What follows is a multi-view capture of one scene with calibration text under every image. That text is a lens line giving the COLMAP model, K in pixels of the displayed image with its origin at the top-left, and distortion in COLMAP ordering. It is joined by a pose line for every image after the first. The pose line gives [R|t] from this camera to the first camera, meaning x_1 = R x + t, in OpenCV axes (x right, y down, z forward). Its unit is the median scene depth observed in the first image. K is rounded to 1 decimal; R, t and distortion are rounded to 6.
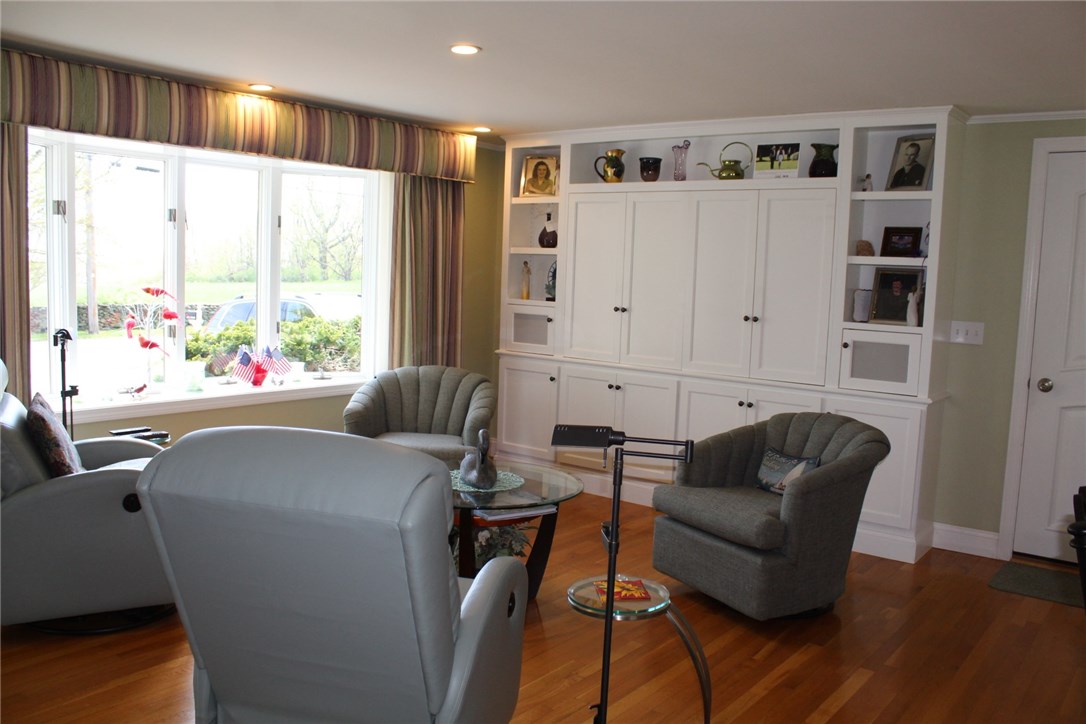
lens RADIAL K [[900.9, 0, 542.7], [0, 900.9, 373.7], [0, 0, 1]] dist [-0.168898, 0.157007]
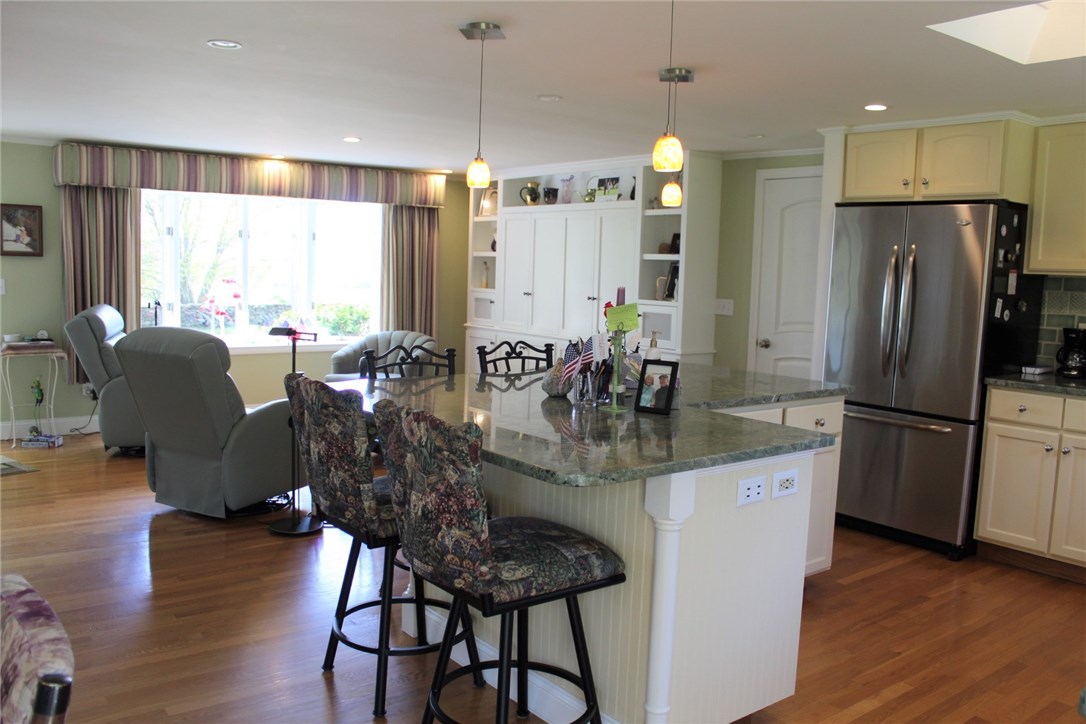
lens RADIAL K [[900.9, 0, 542.7], [0, 900.9, 373.7], [0, 0, 1]] dist [-0.168898, 0.157007]
pose [[0.971912, 0.022351, -0.234283, 0.488954], [-0.023905, 0.999707, -0.003795, 0.066618], [0.234129, 0.009289, 0.972161, -0.428449]]
